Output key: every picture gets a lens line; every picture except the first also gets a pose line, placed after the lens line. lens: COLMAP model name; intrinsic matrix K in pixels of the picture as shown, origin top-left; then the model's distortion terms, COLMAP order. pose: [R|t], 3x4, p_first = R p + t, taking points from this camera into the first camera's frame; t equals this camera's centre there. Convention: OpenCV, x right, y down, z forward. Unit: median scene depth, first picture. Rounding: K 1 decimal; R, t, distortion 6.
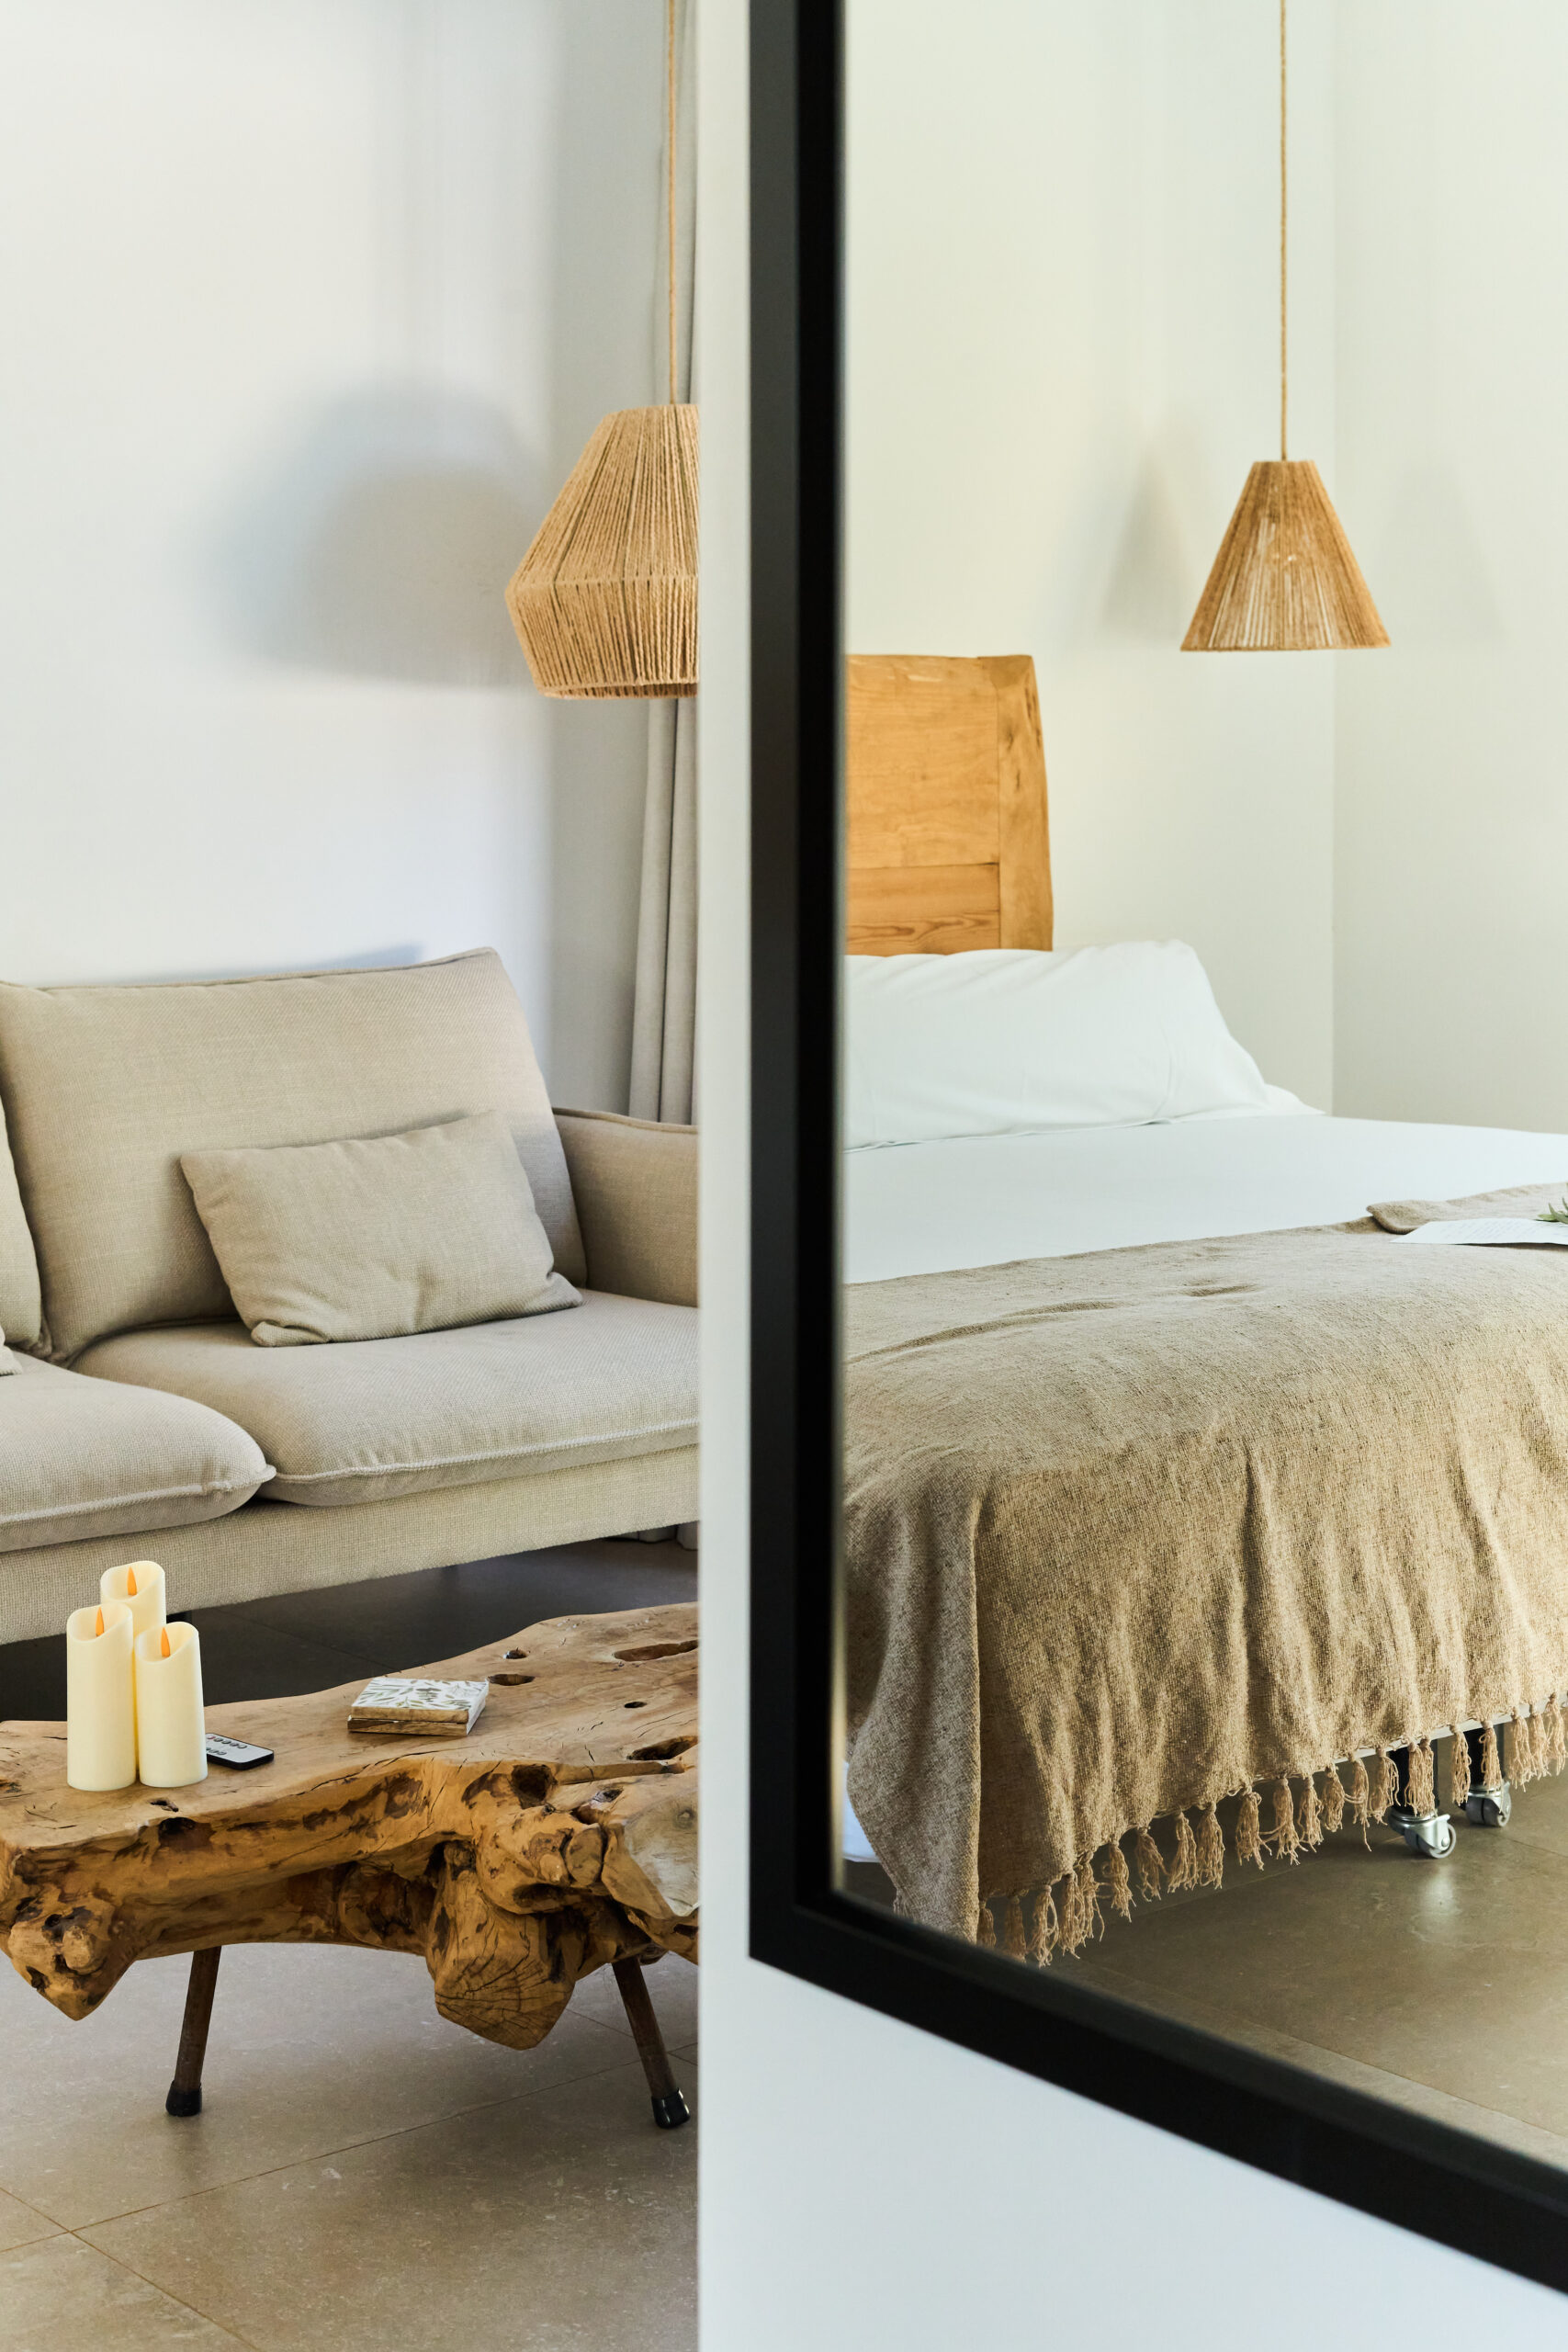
lens RADIAL K [[3503.3, 0, 783.6], [0, 3503.3, 1107.7], [0, 0, 1]] dist [-0.060709, -0.012105]
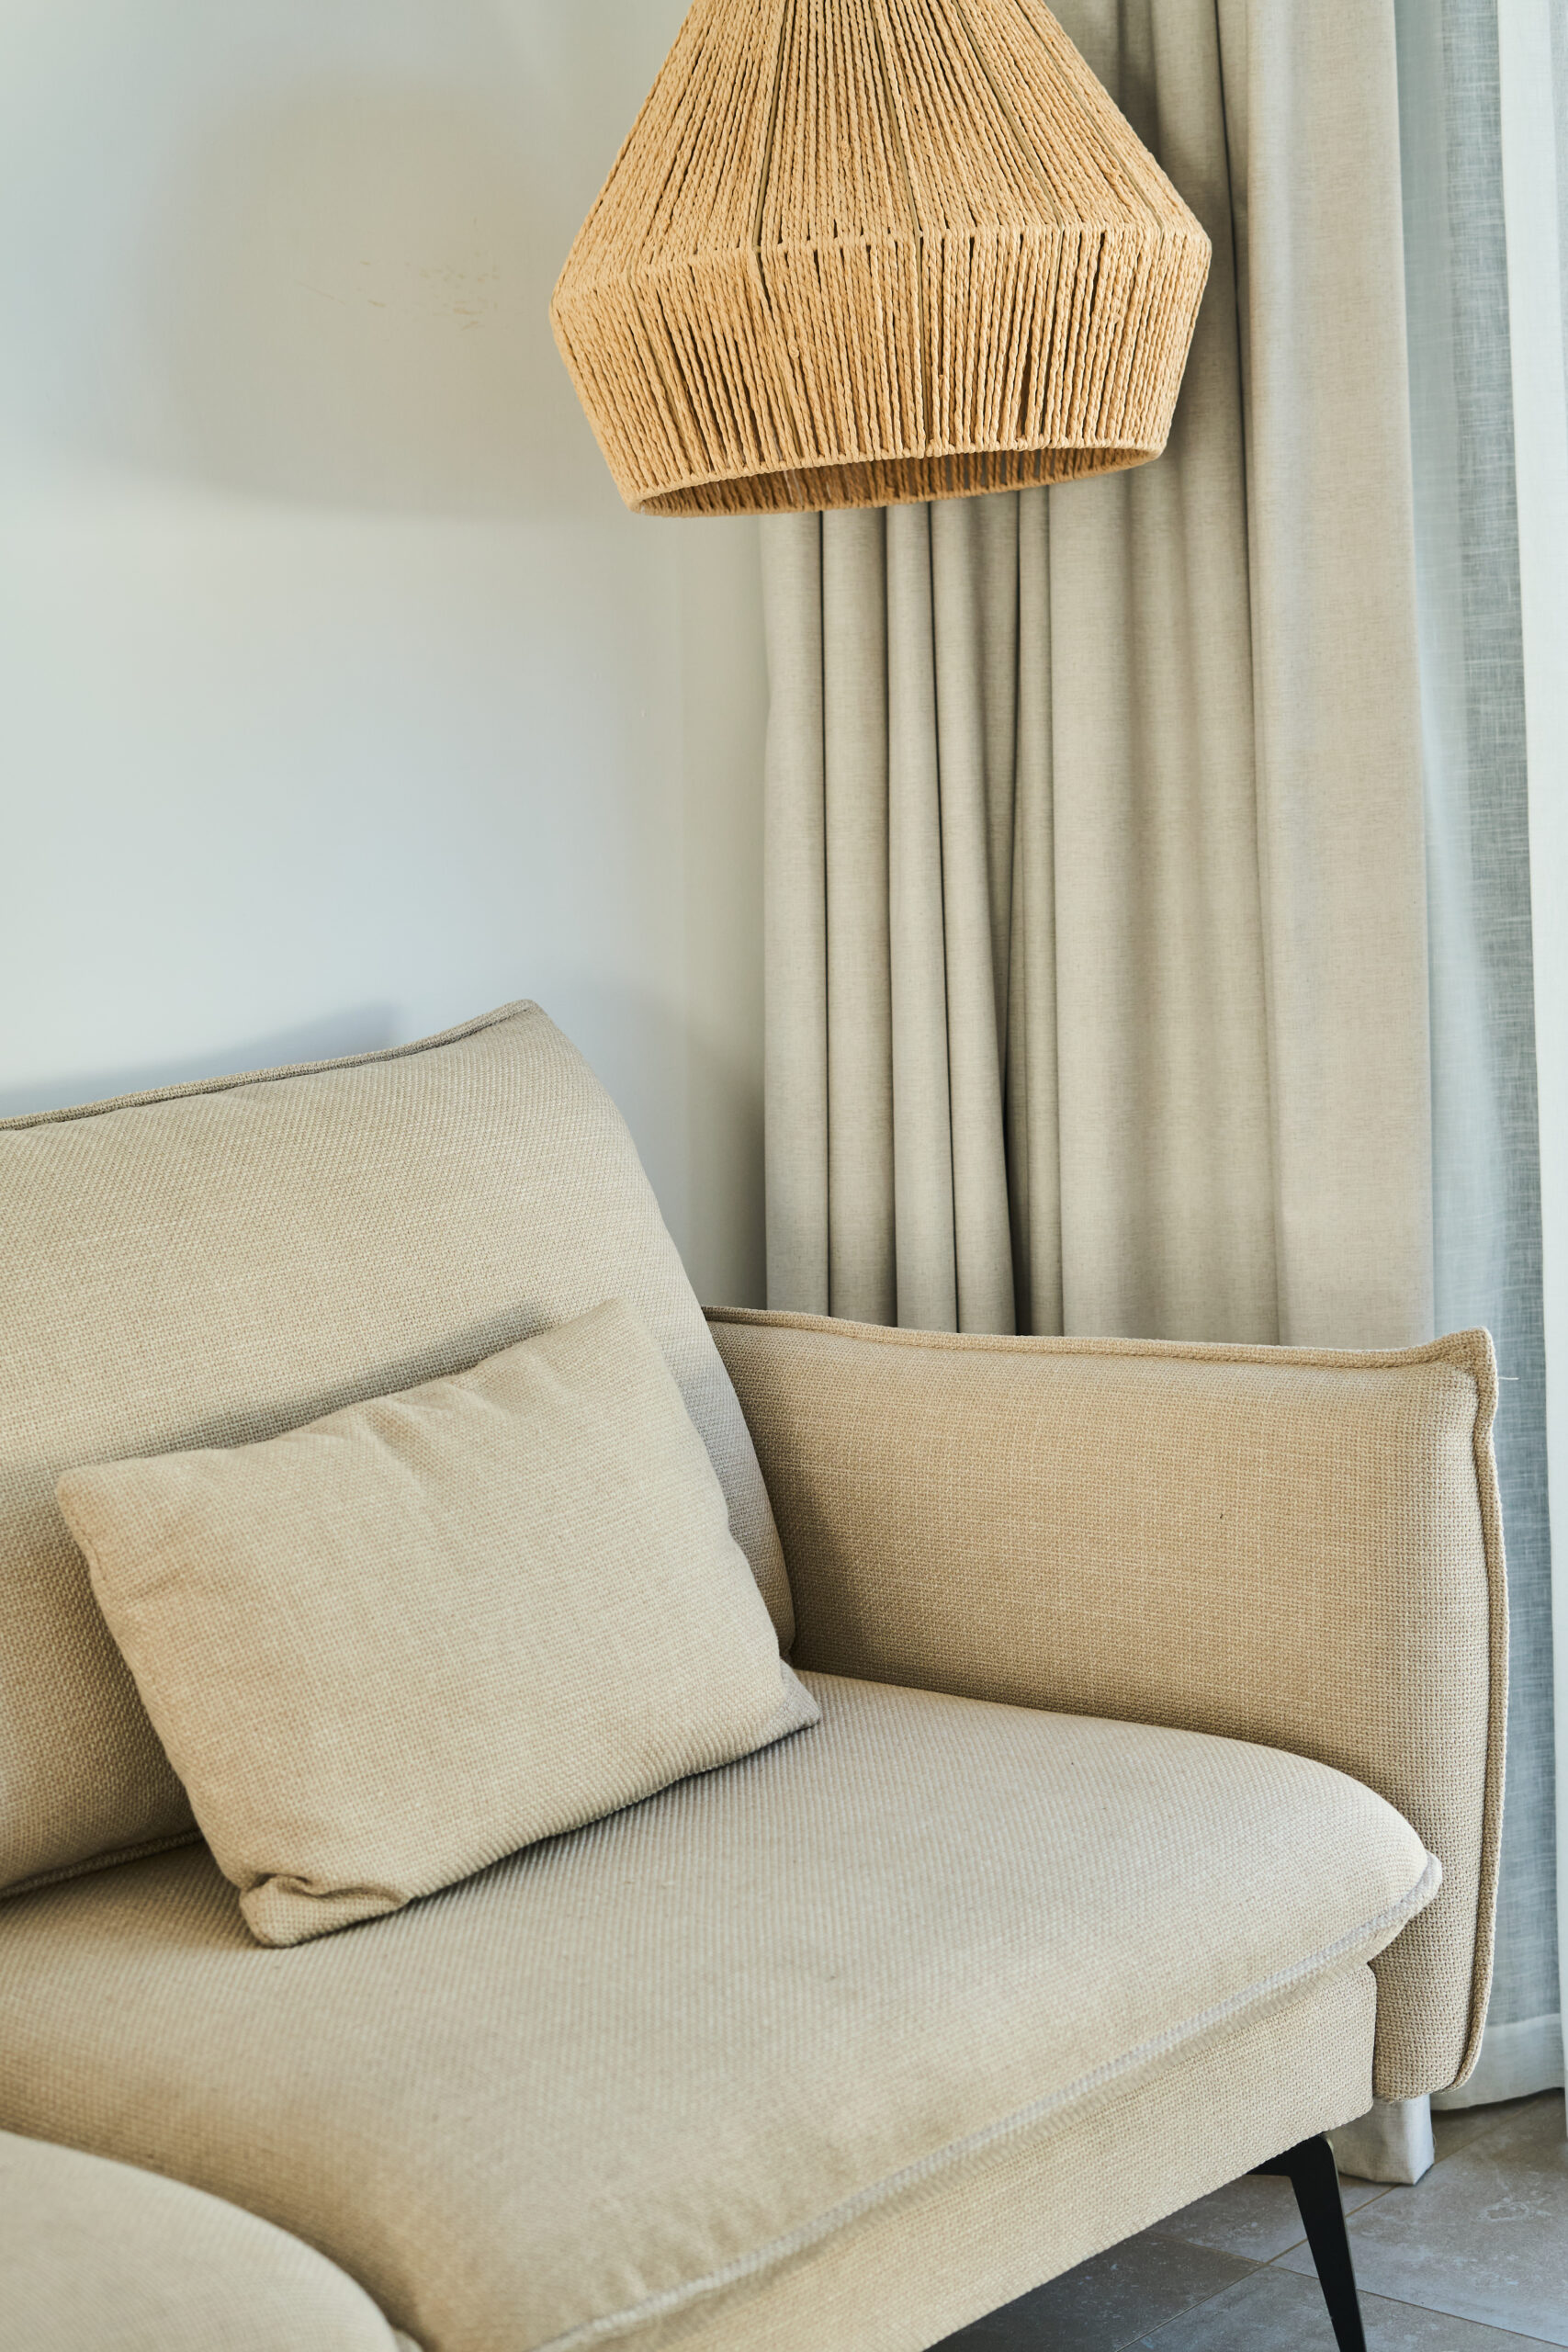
lens RADIAL K [[3503.3, 0, 783.6], [0, 3503.3, 1107.7], [0, 0, 1]] dist [-0.060709, -0.012105]
pose [[0.987789, -0.064796, 0.141681, -0.202350], [0.064469, 0.997896, 0.006899, -0.053002], [-0.141830, 0.002319, 0.989888, 0.810363]]
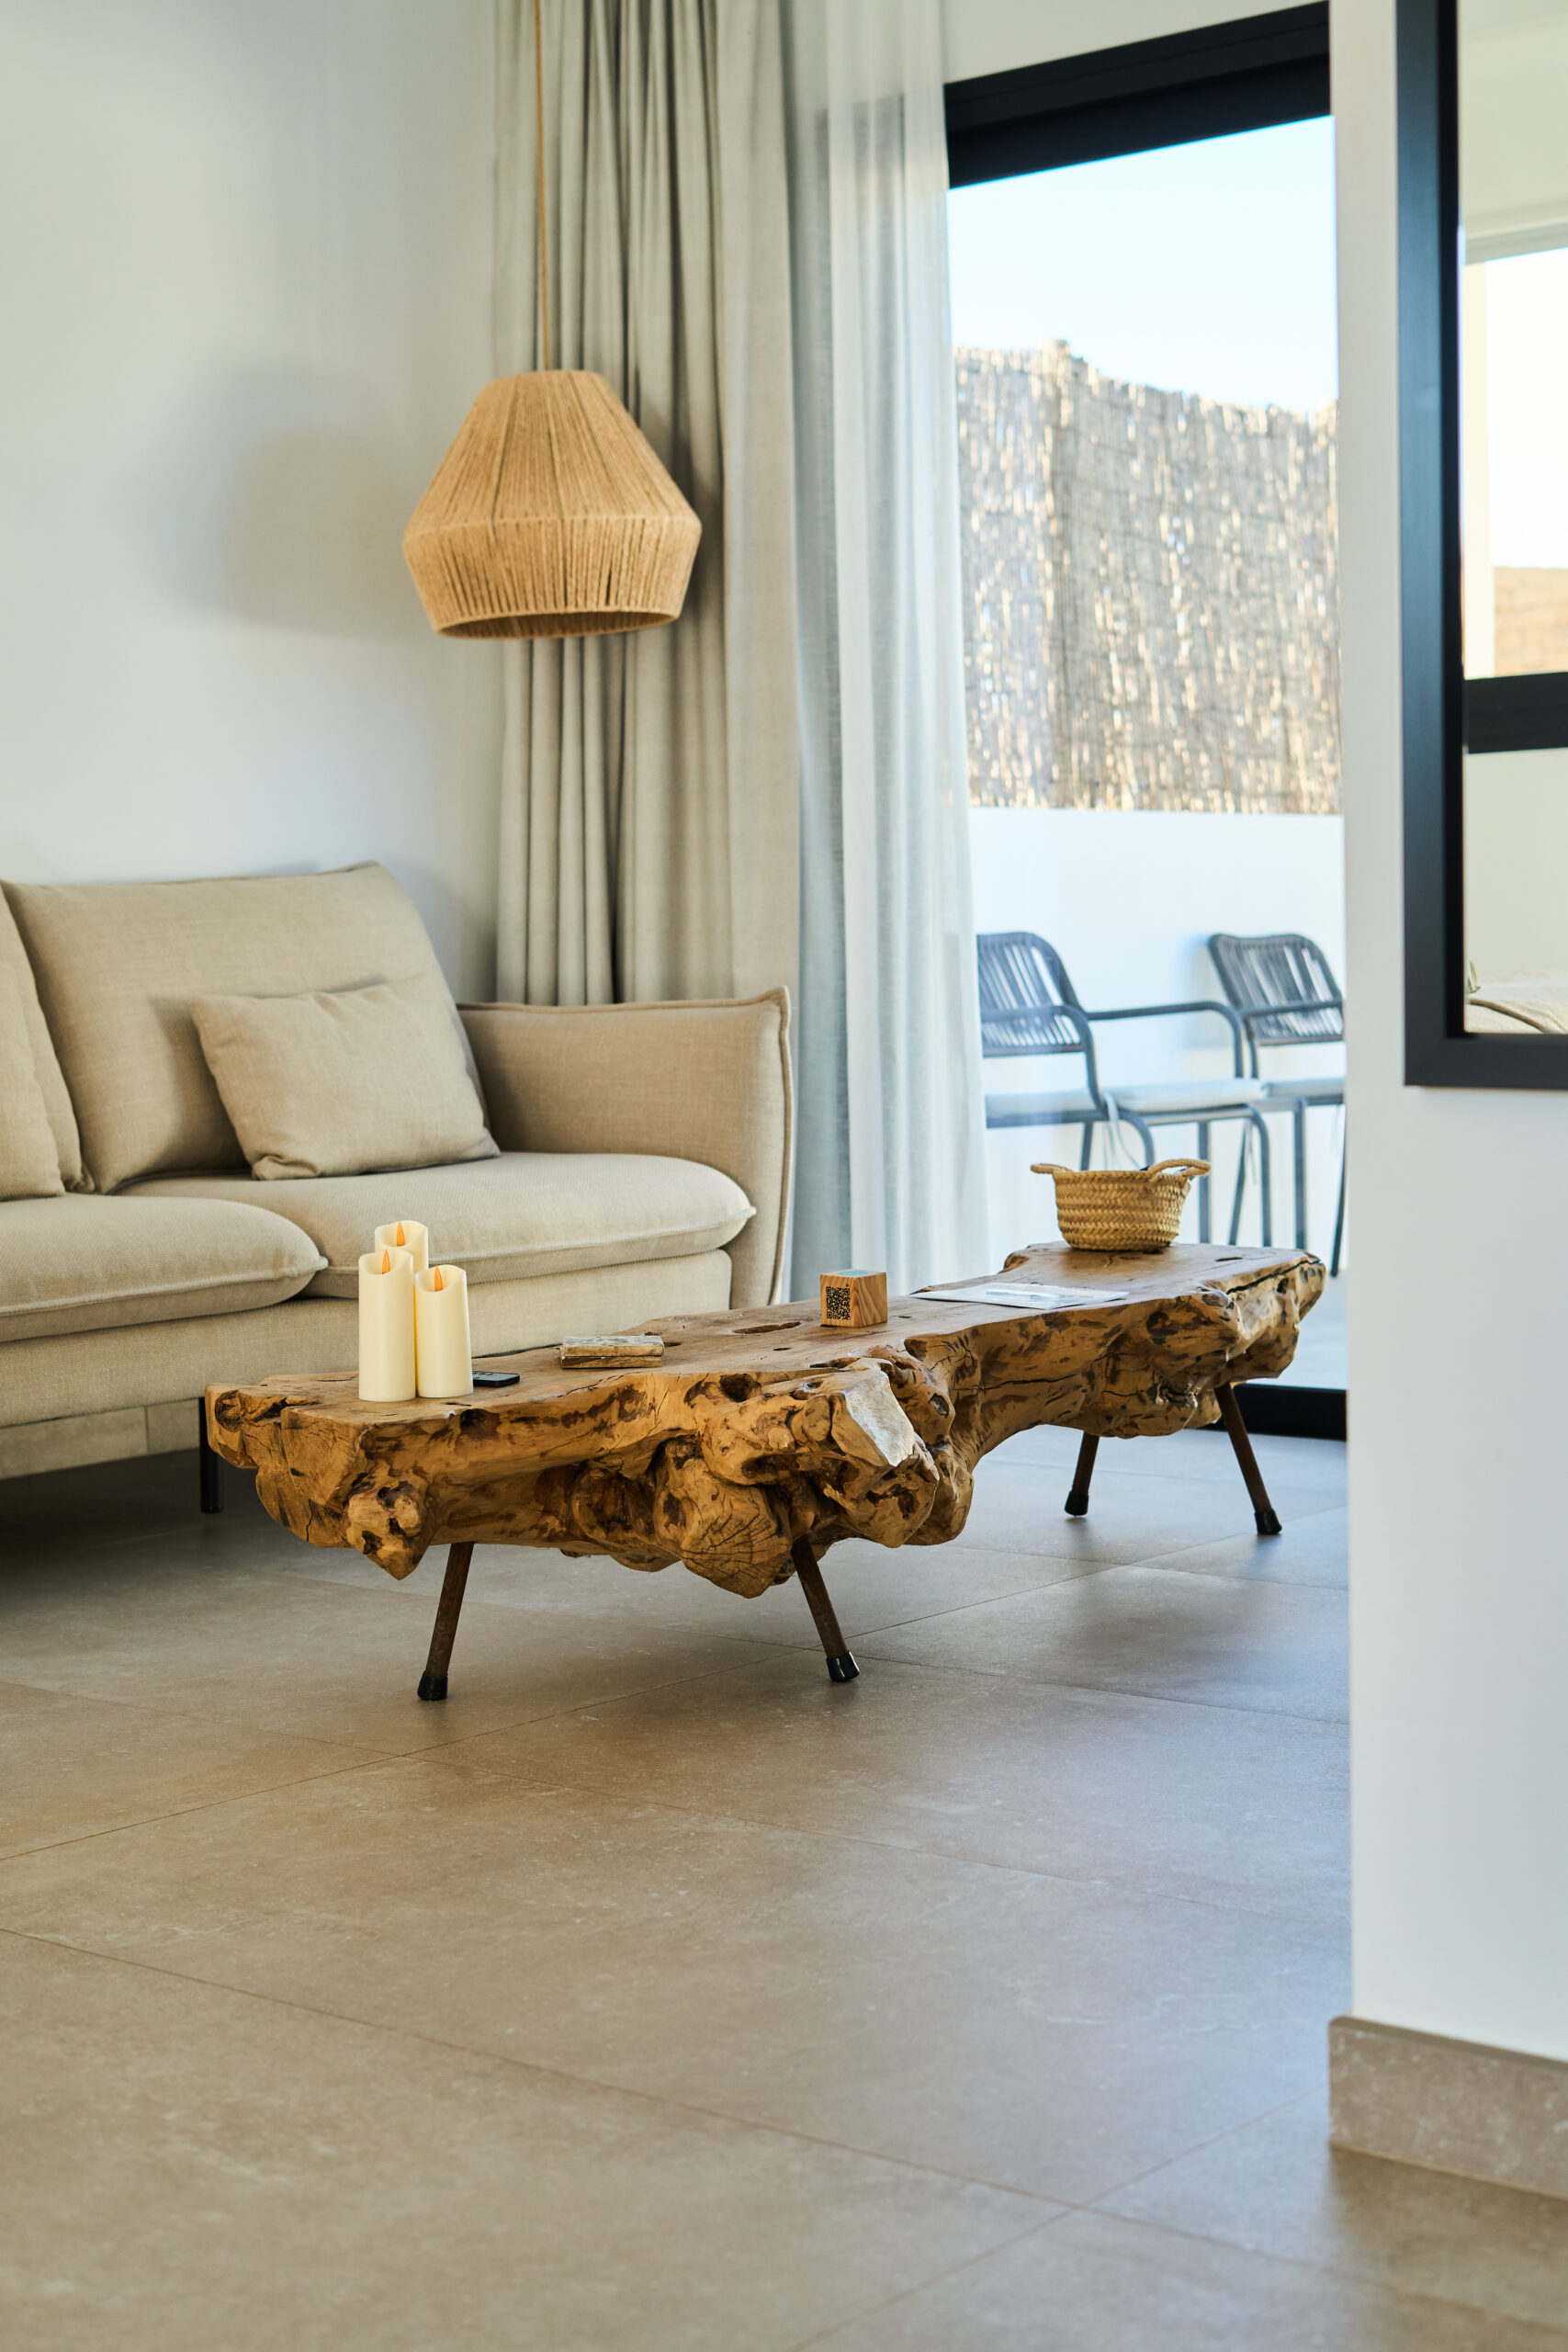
lens RADIAL K [[3649.1, 0, 730.7], [0, 3649.1, 1173.8], [0, 0, 1]] dist [-0.006550, 0.013473]
pose [[0.986381, -0.029573, 0.161798, -0.277087], [0.035746, 0.998735, -0.035373, 0.163180], [-0.160547, 0.040674, 0.986190, -0.255826]]
